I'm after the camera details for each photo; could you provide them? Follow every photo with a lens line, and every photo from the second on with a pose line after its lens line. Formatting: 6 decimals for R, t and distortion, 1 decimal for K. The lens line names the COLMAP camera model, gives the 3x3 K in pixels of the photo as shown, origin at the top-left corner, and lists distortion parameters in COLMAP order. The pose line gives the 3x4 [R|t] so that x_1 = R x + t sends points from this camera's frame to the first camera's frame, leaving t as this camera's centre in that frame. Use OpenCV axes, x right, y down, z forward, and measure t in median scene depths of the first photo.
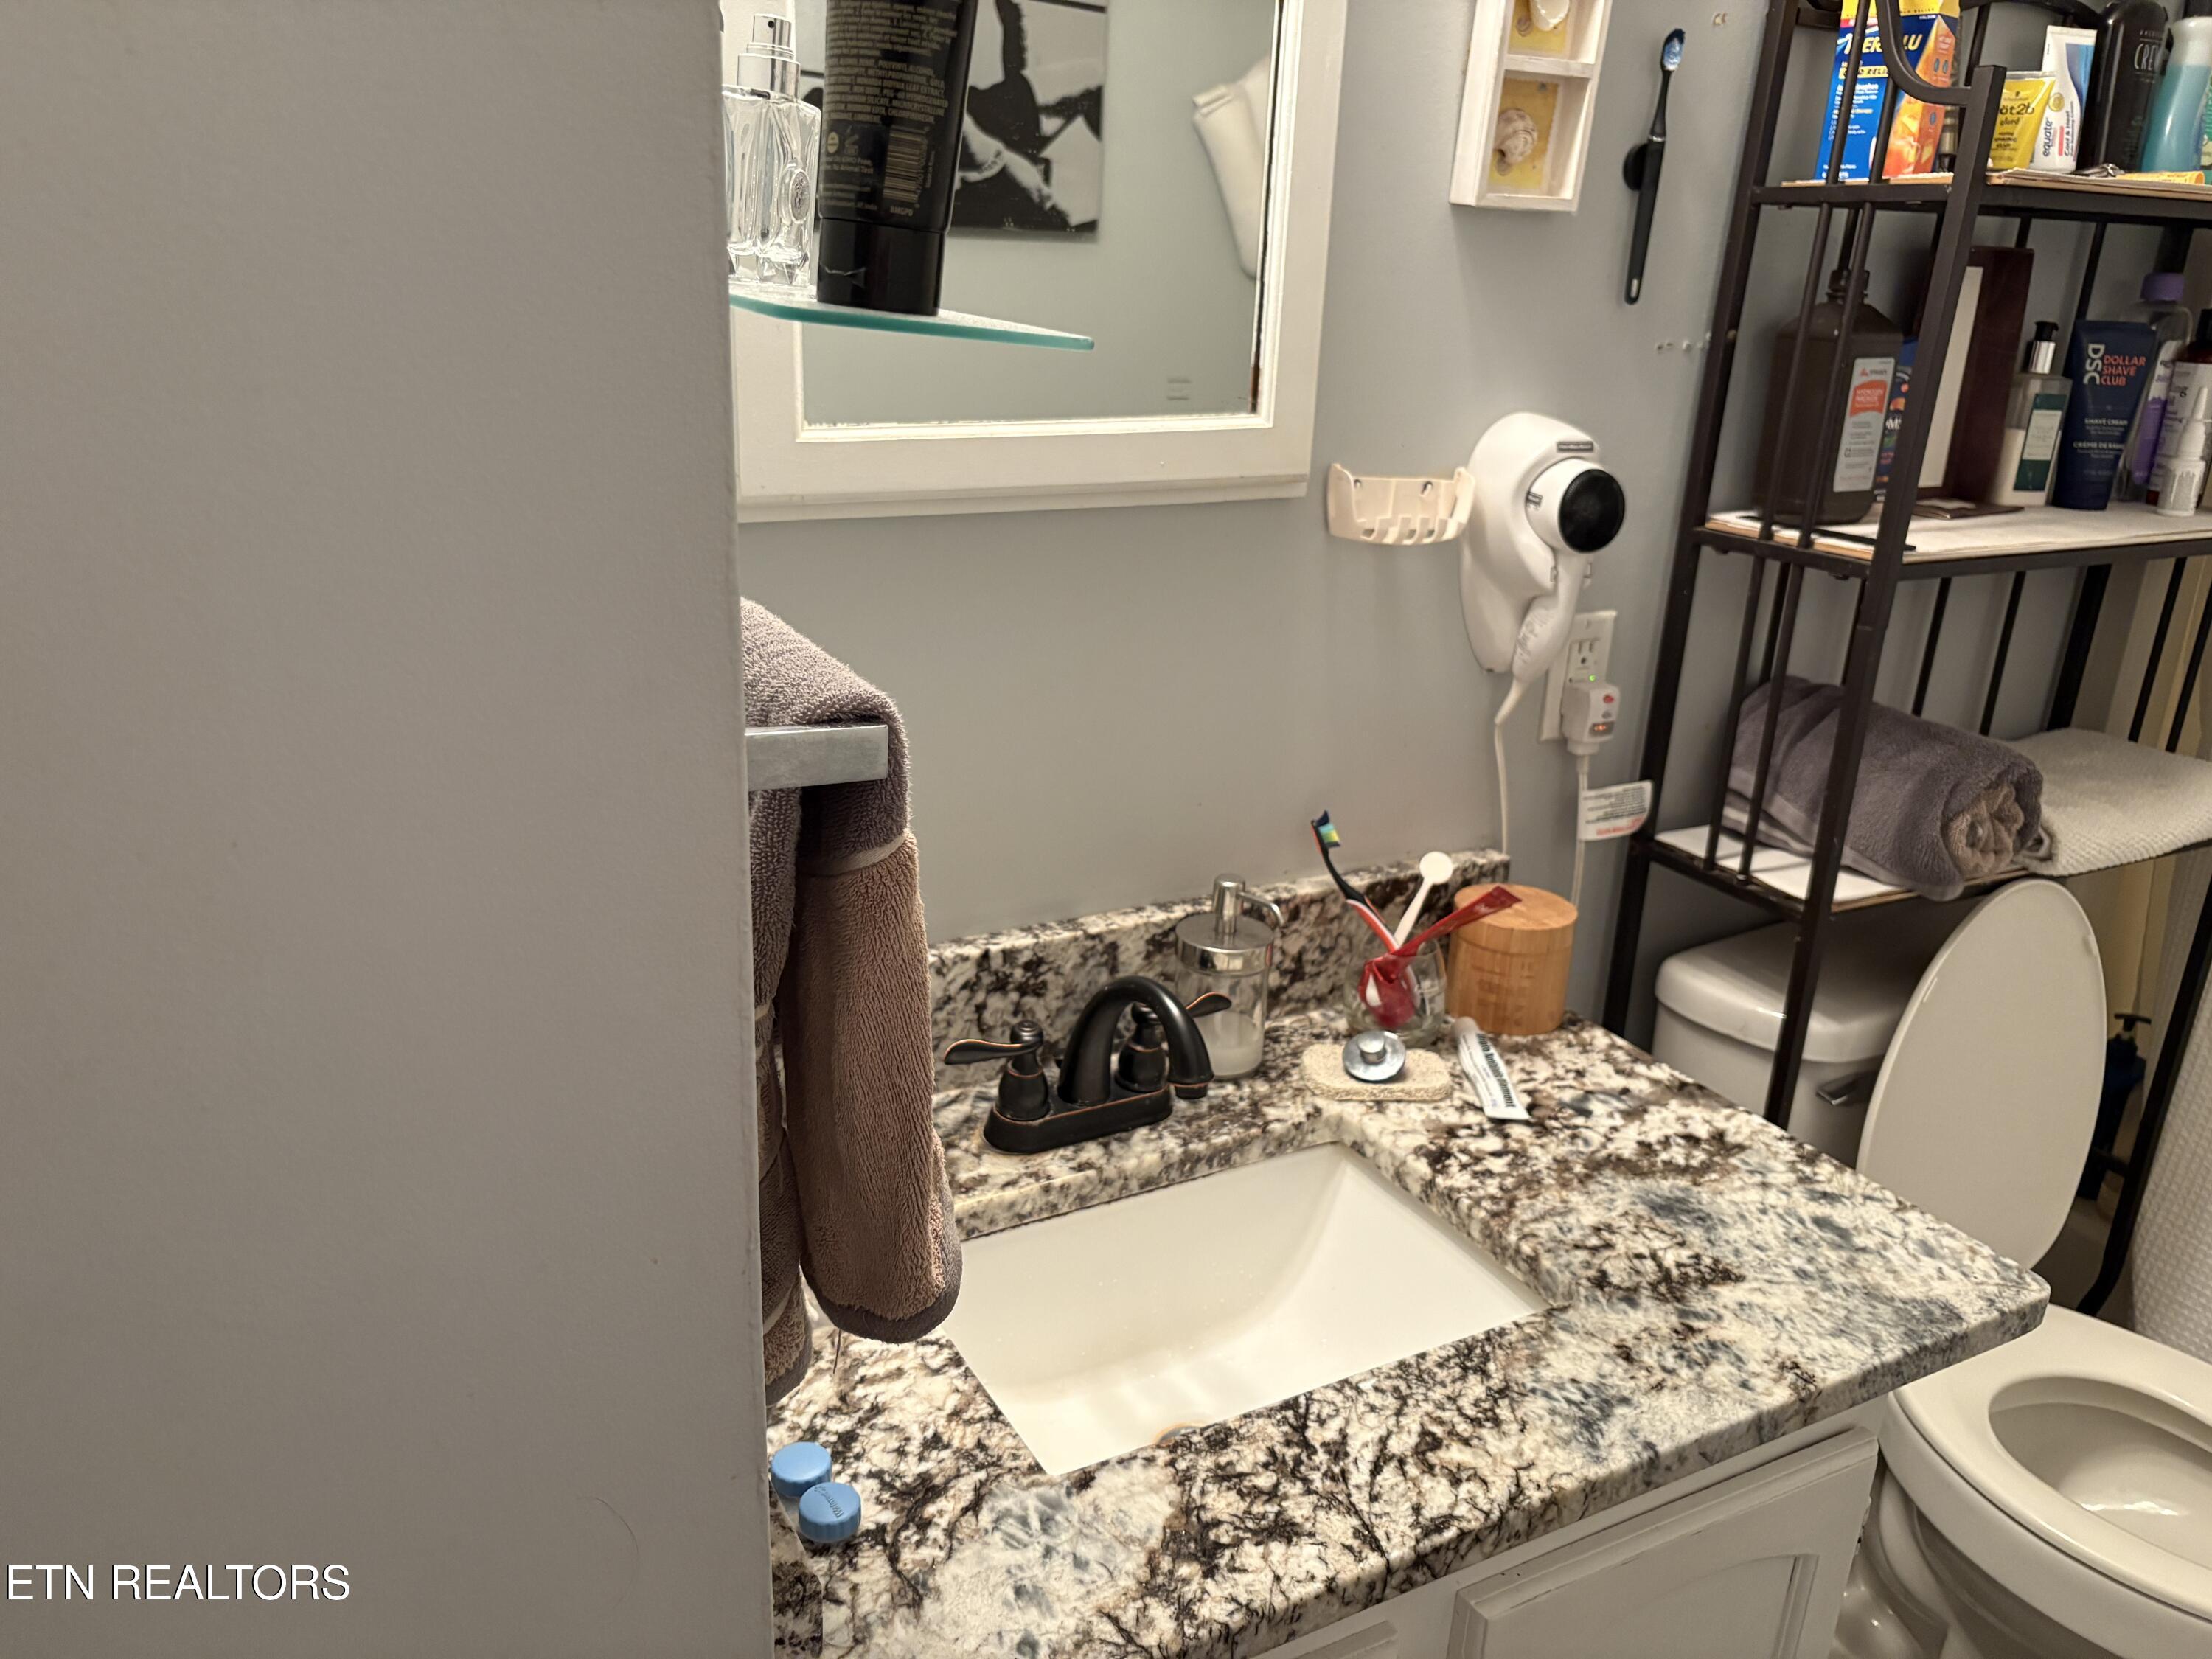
lens RADIAL K [[1705.9, 0, 1076.8], [0, 1705.9, 834.7], [0, 0, 1]] dist [0.024682, -0.025638]
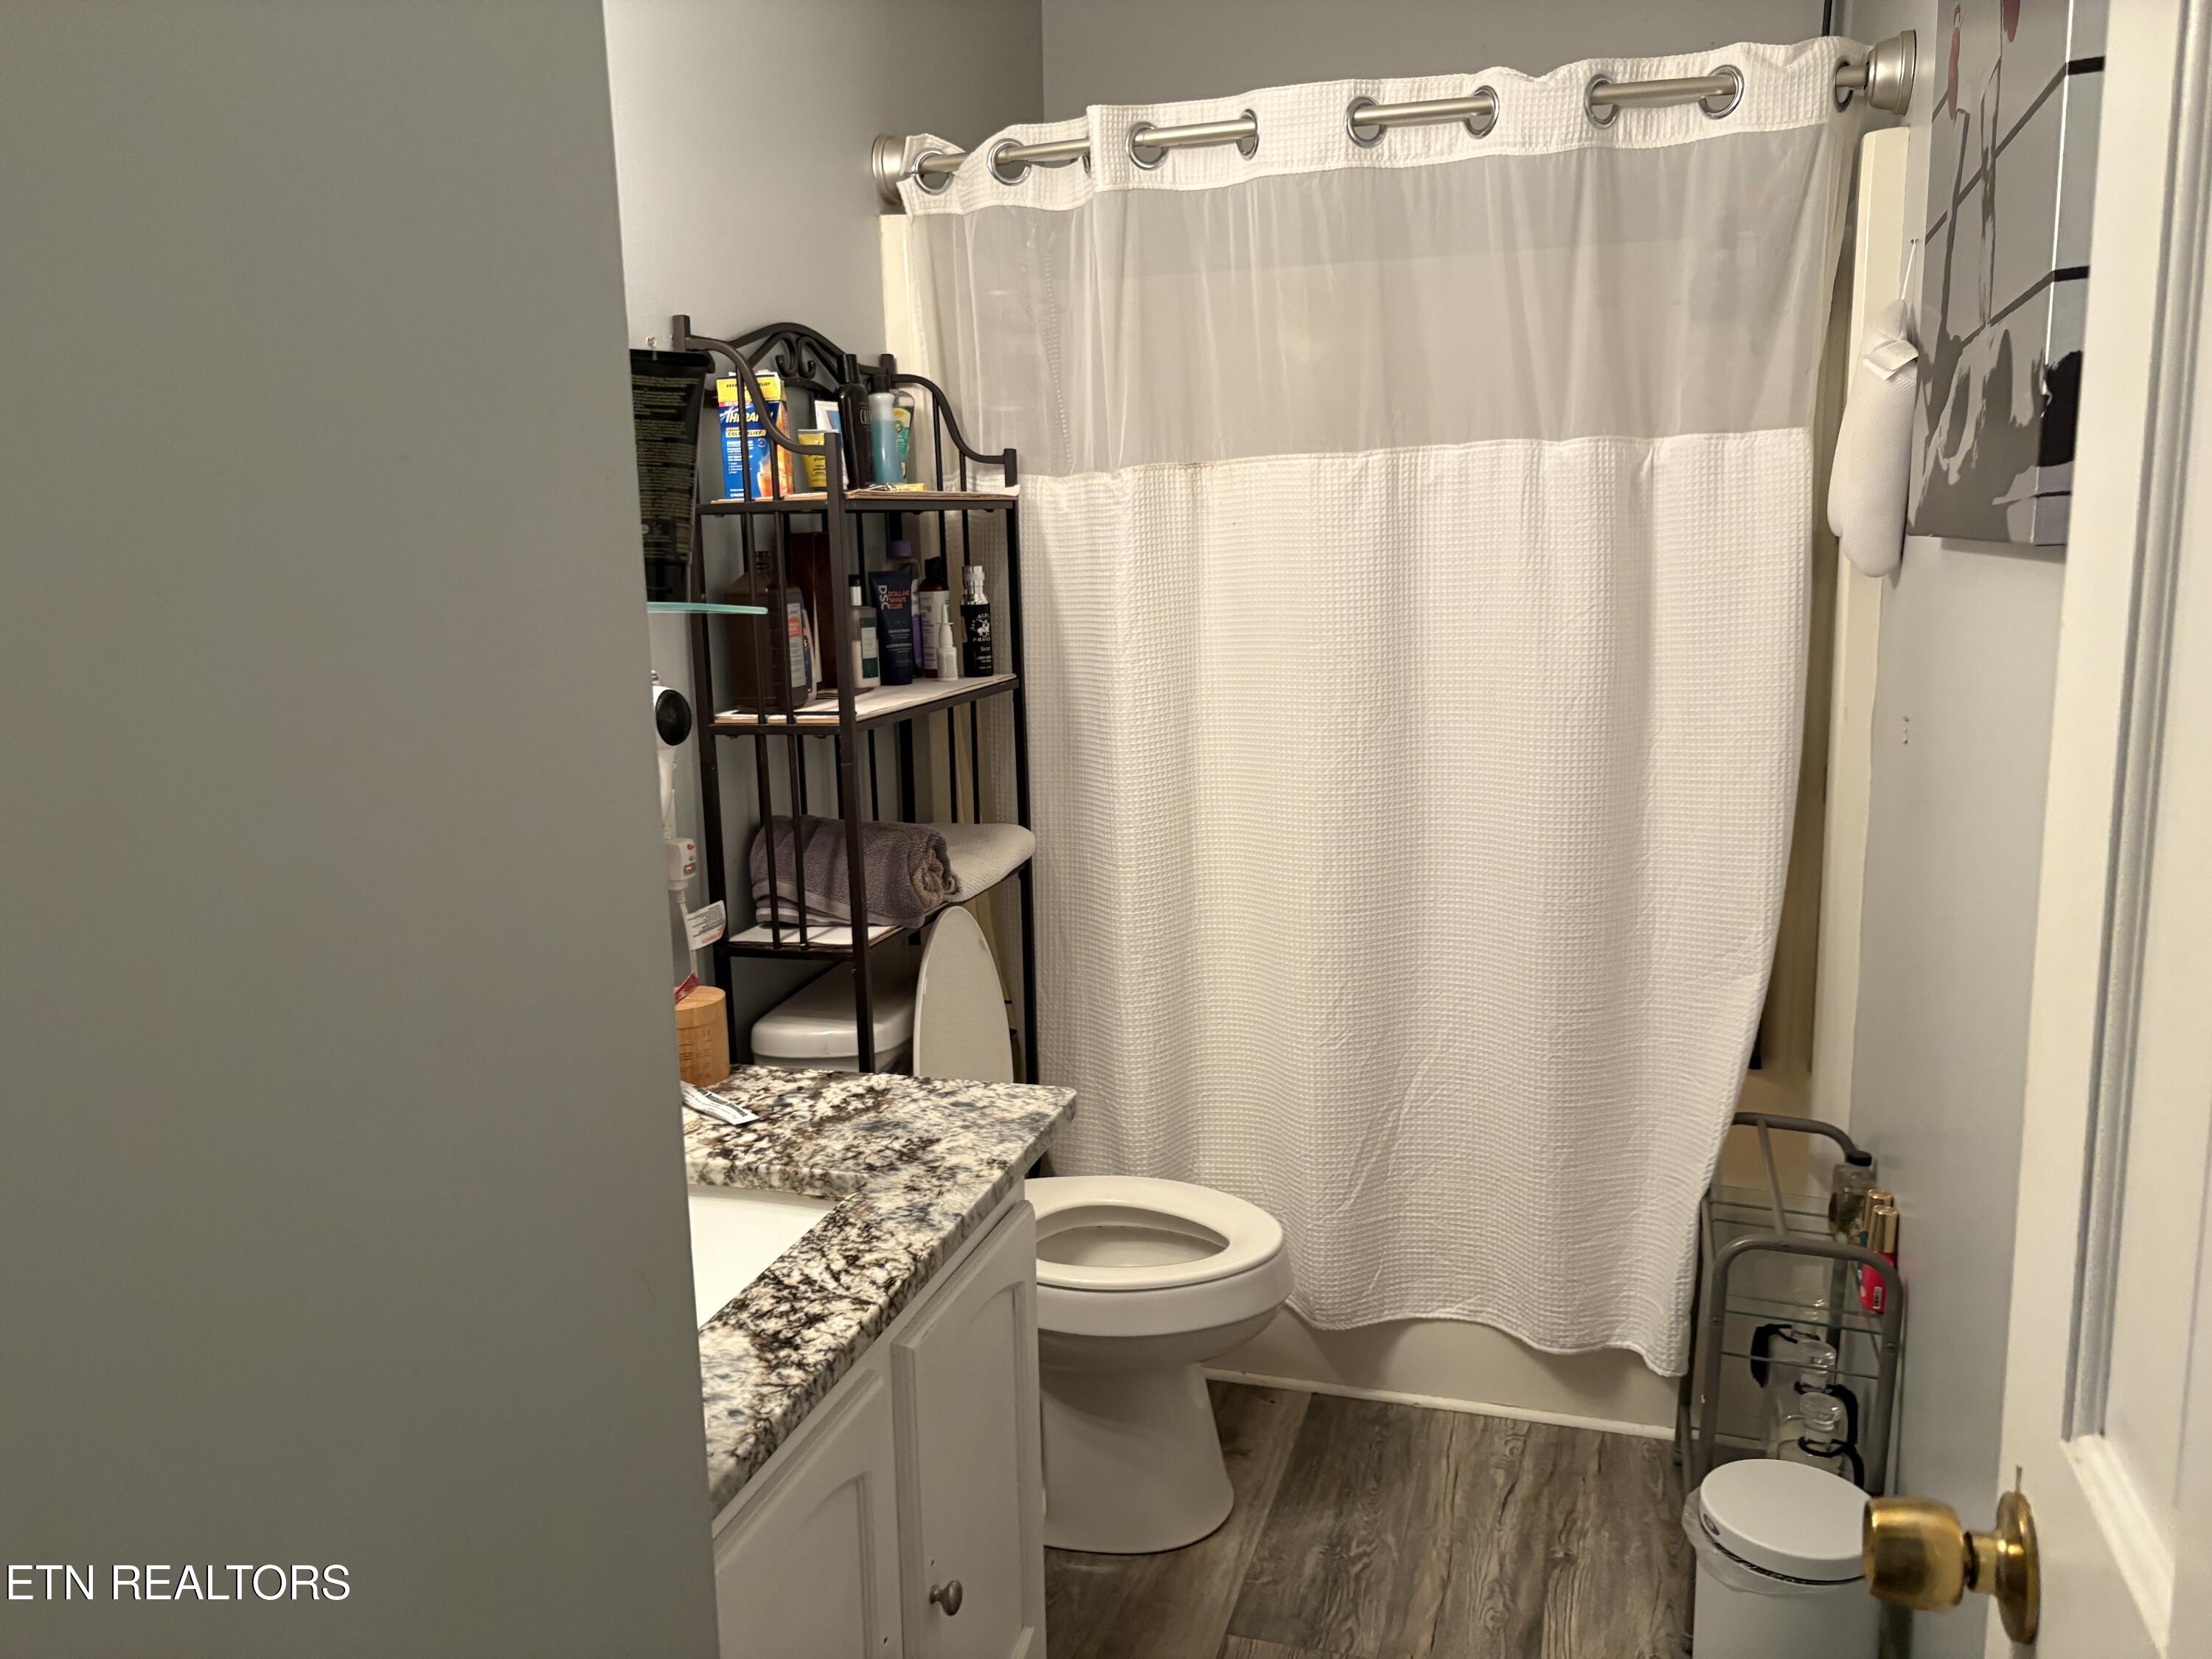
lens RADIAL K [[1705.9, 0, 1076.8], [0, 1705.9, 834.7], [0, 0, 1]] dist [0.024682, -0.025638]
pose [[0.716574, -0.178264, 0.674347, -0.500949], [0.282373, 0.958164, -0.046765, 0.082539], [-0.637798, 0.223928, 0.736933, -0.311678]]
